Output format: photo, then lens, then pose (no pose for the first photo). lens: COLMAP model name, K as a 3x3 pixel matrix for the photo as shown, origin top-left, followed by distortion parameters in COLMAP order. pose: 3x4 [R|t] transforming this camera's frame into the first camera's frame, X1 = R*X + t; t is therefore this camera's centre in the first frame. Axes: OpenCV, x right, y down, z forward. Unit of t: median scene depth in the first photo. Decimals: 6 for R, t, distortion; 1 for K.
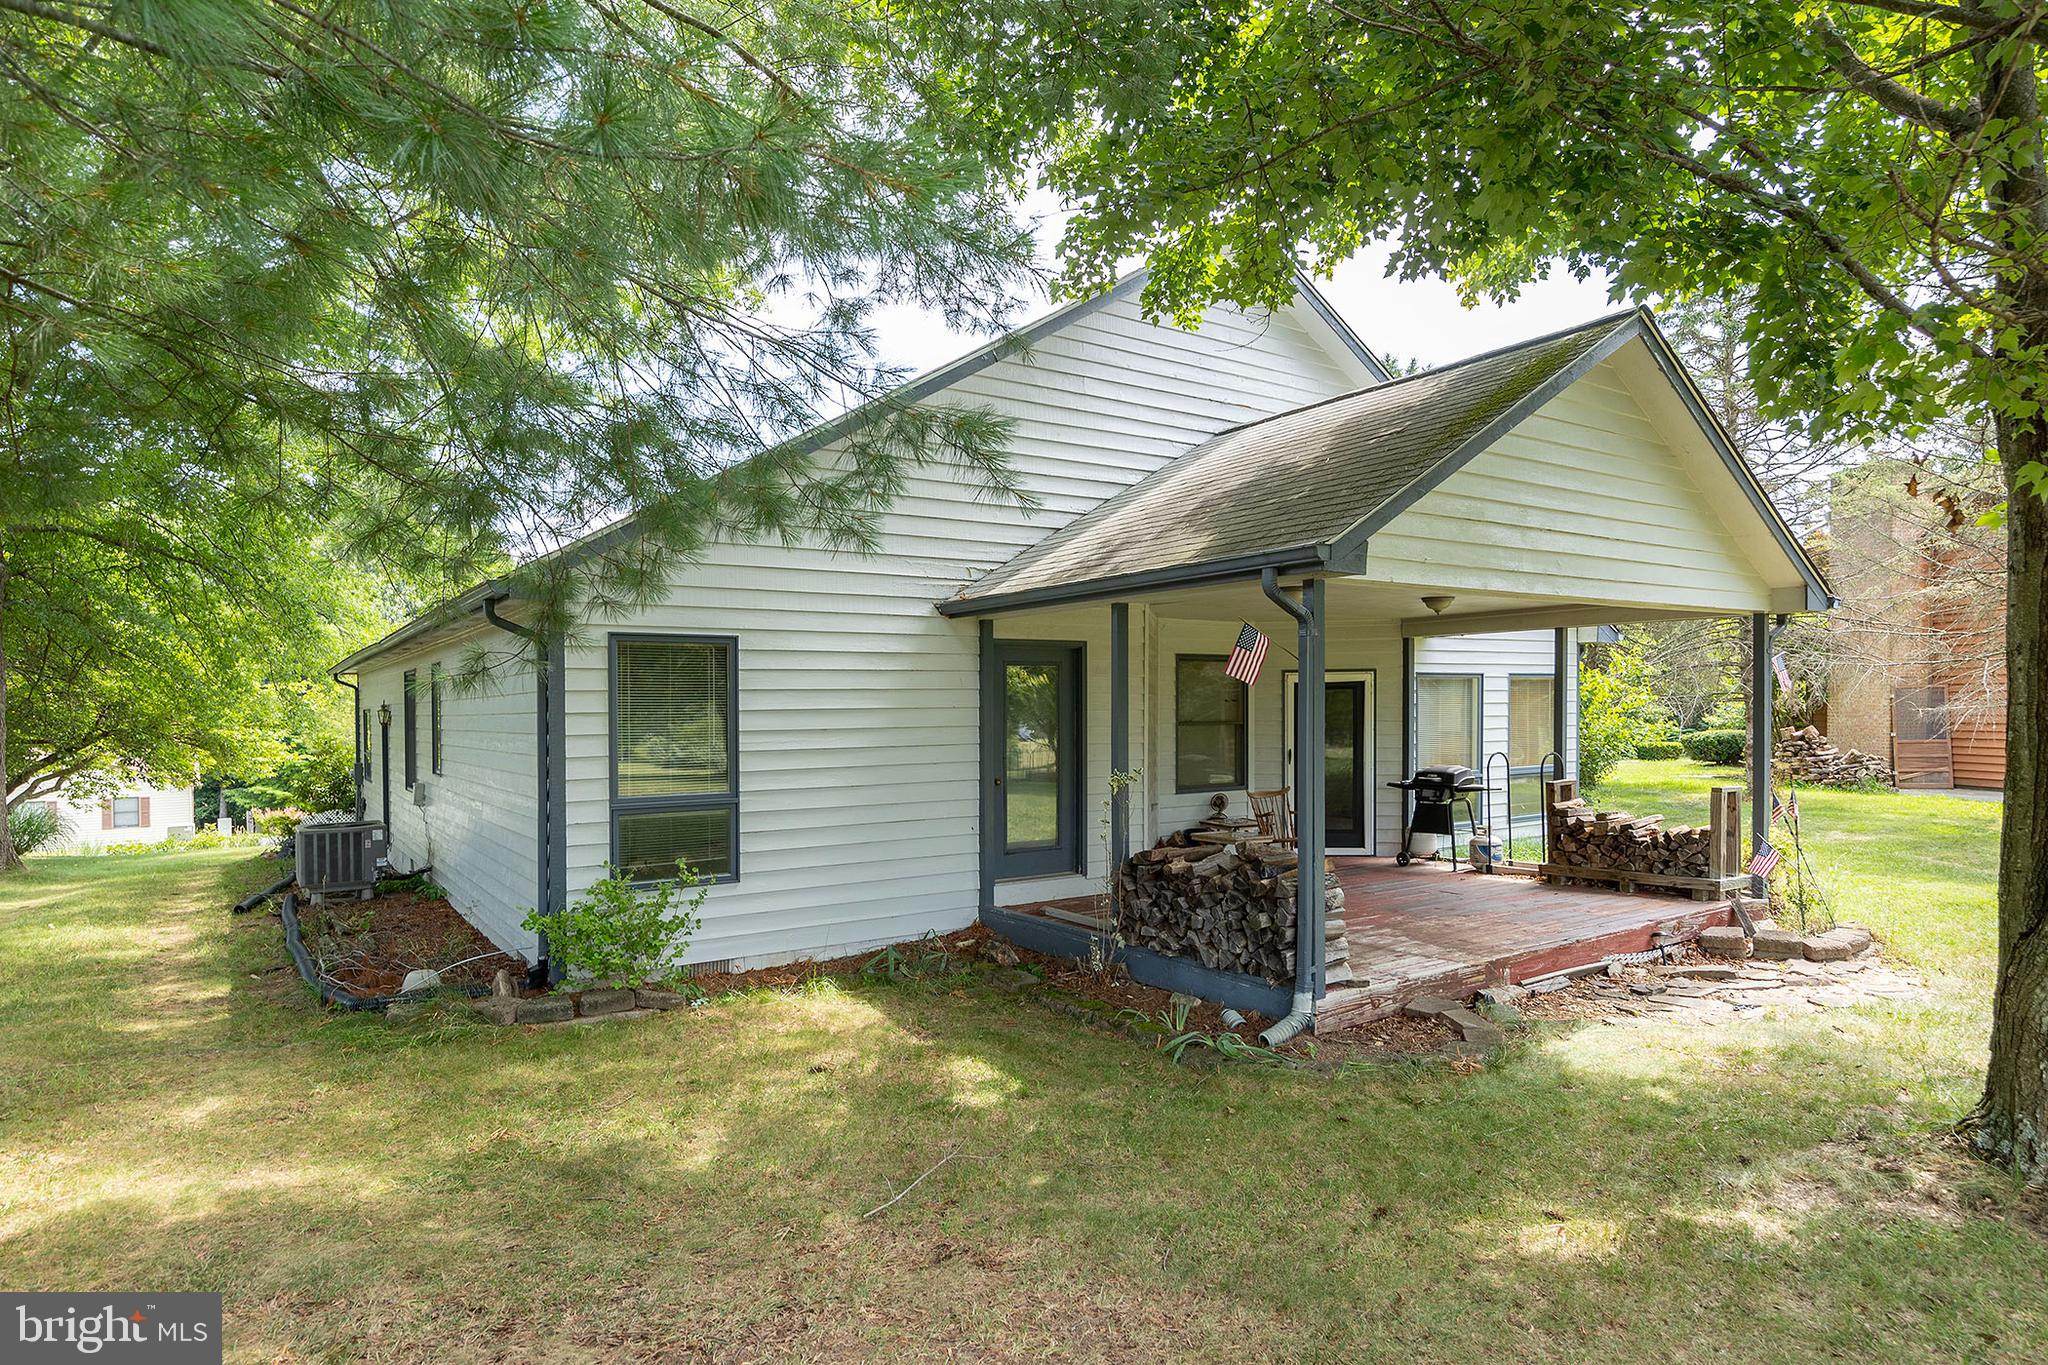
lens RADIAL K [[1131.6, 0, 999.3], [0, 1131.6, 731.0], [0, 0, 1]] dist [0.006098, -0.000681]
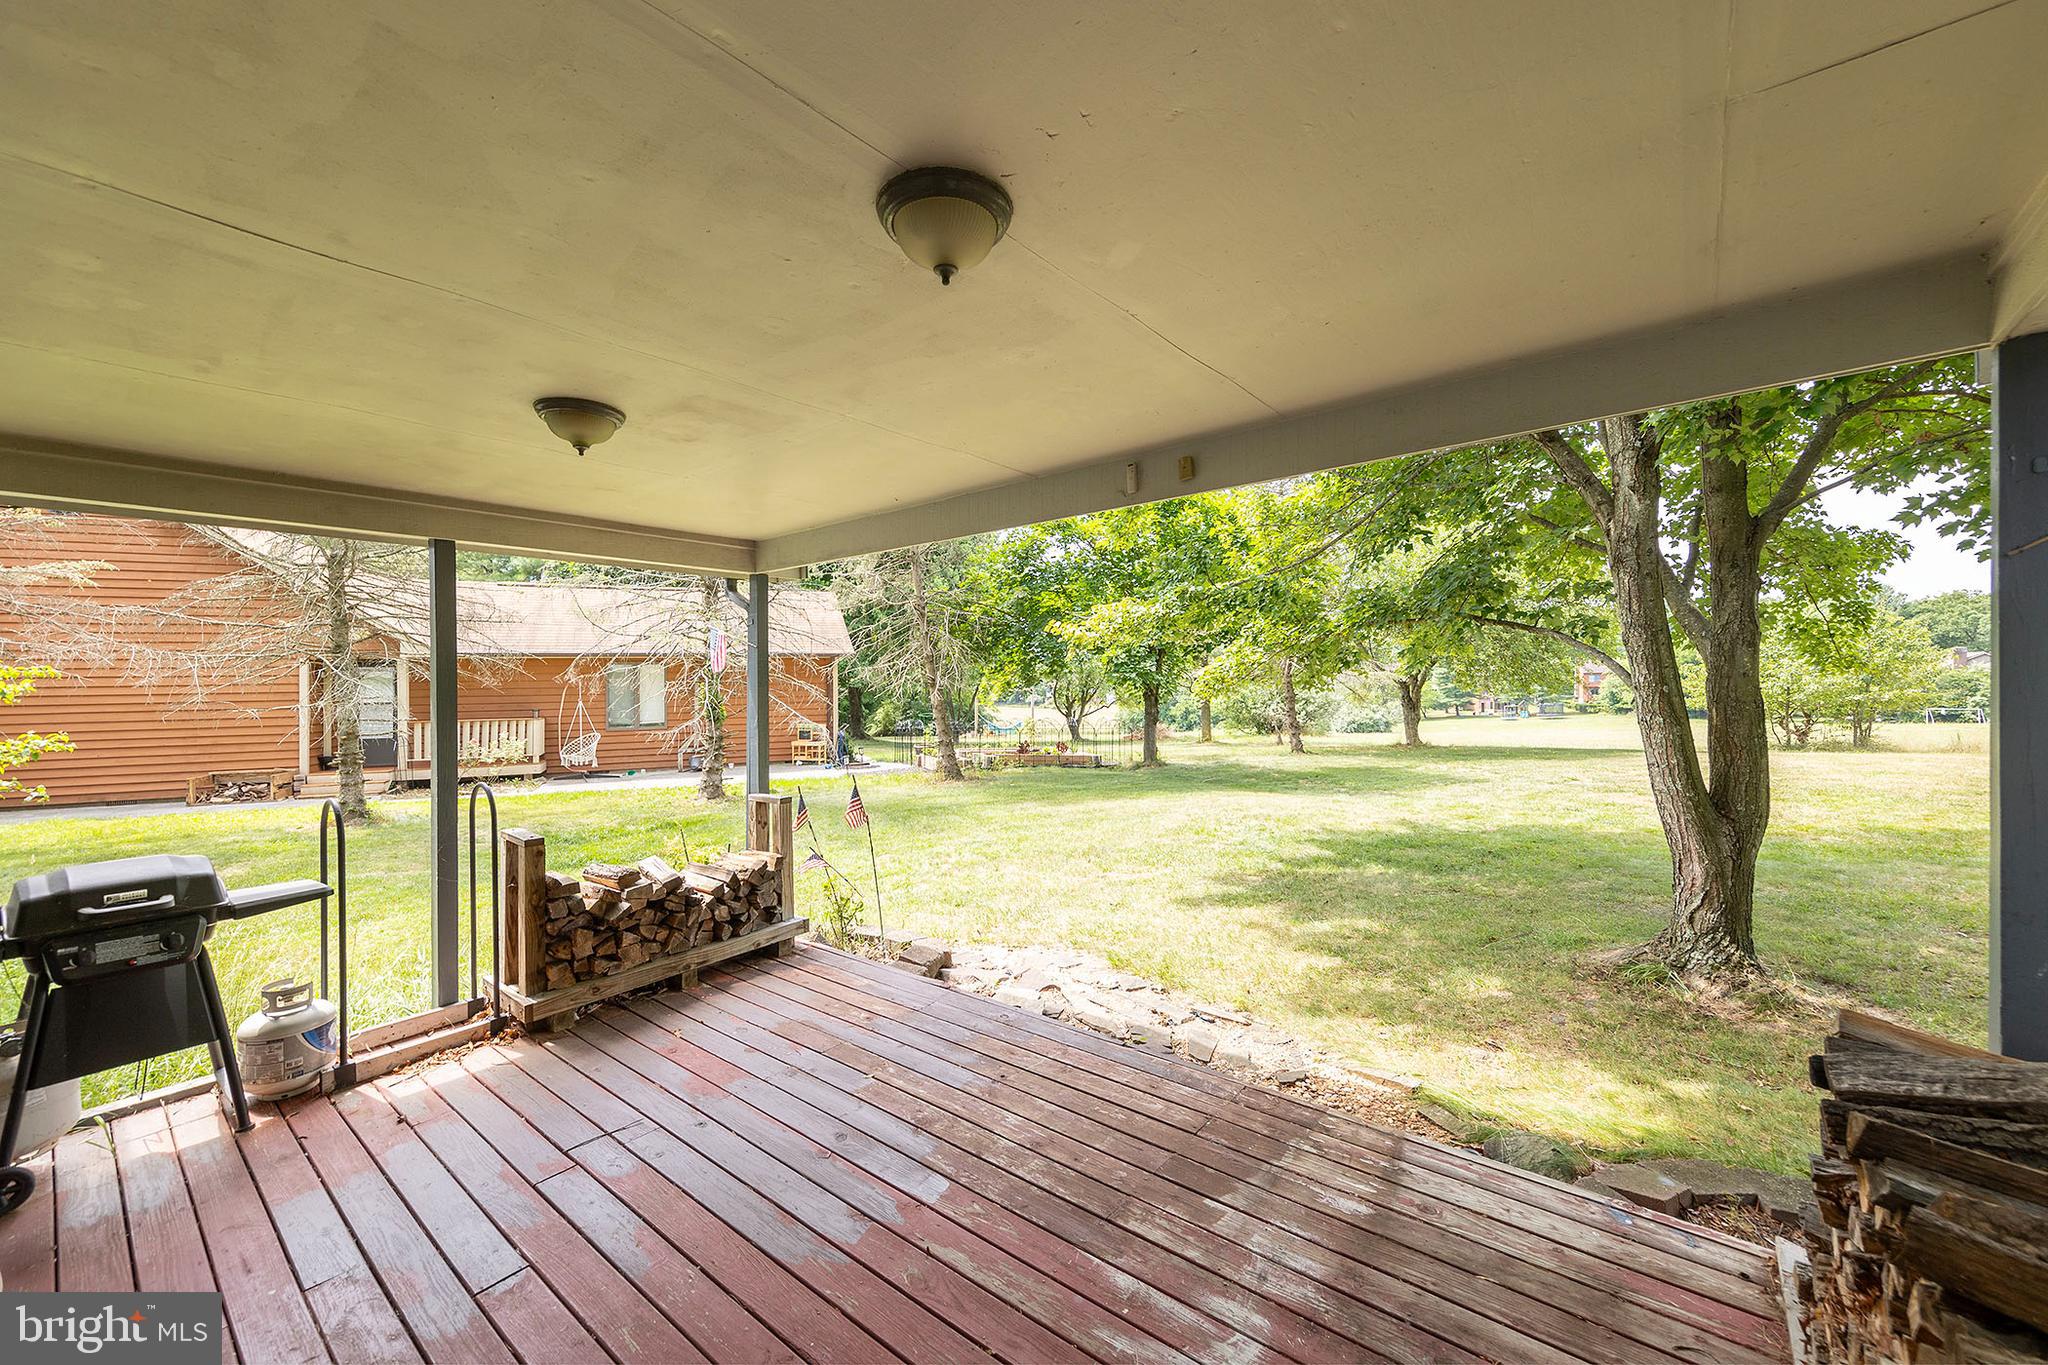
lens RADIAL K [[798.3, 0, 1034.8], [0, 798.3, 703.5], [0, 0, 1]] dist [0.002170, 0.001211]
pose [[-0.310233, -0.002177, 0.950658, 0.063565], [0.043112, 0.998936, 0.016357, -0.011457], [-0.949683, 0.046059, -0.309809, 0.817773]]
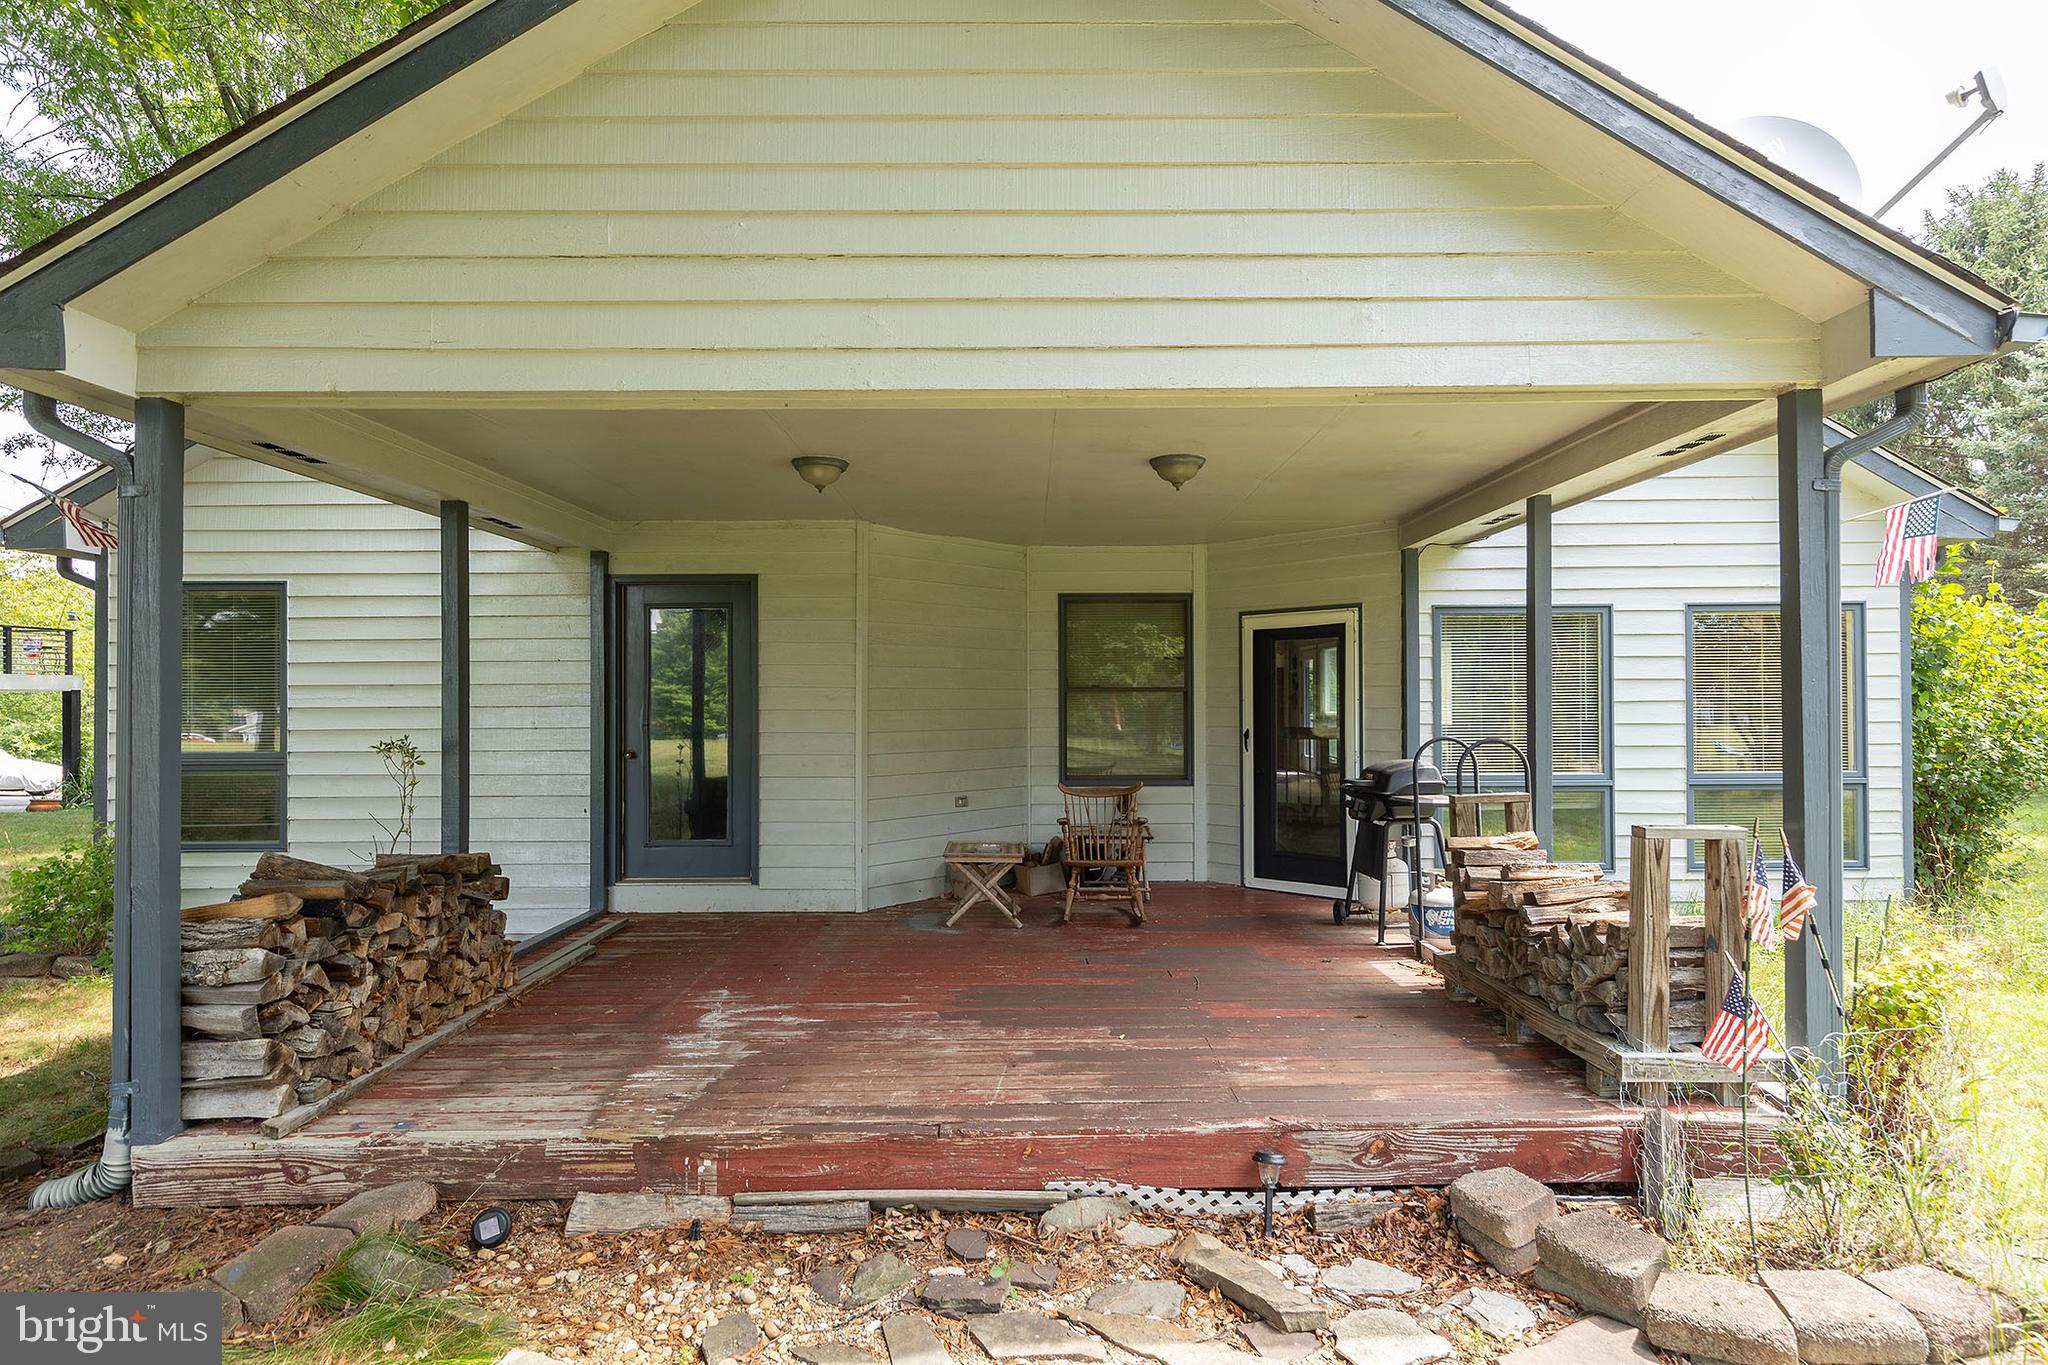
lens RADIAL K [[1043.6, 0, 1017.4], [0, 1043.6, 683.3], [0, 0, 1]] dist [0.004618, 0.001077]
pose [[0.840820, -0.000698, -0.541315, 0.529145], [-0.015514, 0.999557, -0.025385, 0.007649], [0.541093, 0.029742, 0.840437, 0.448129]]
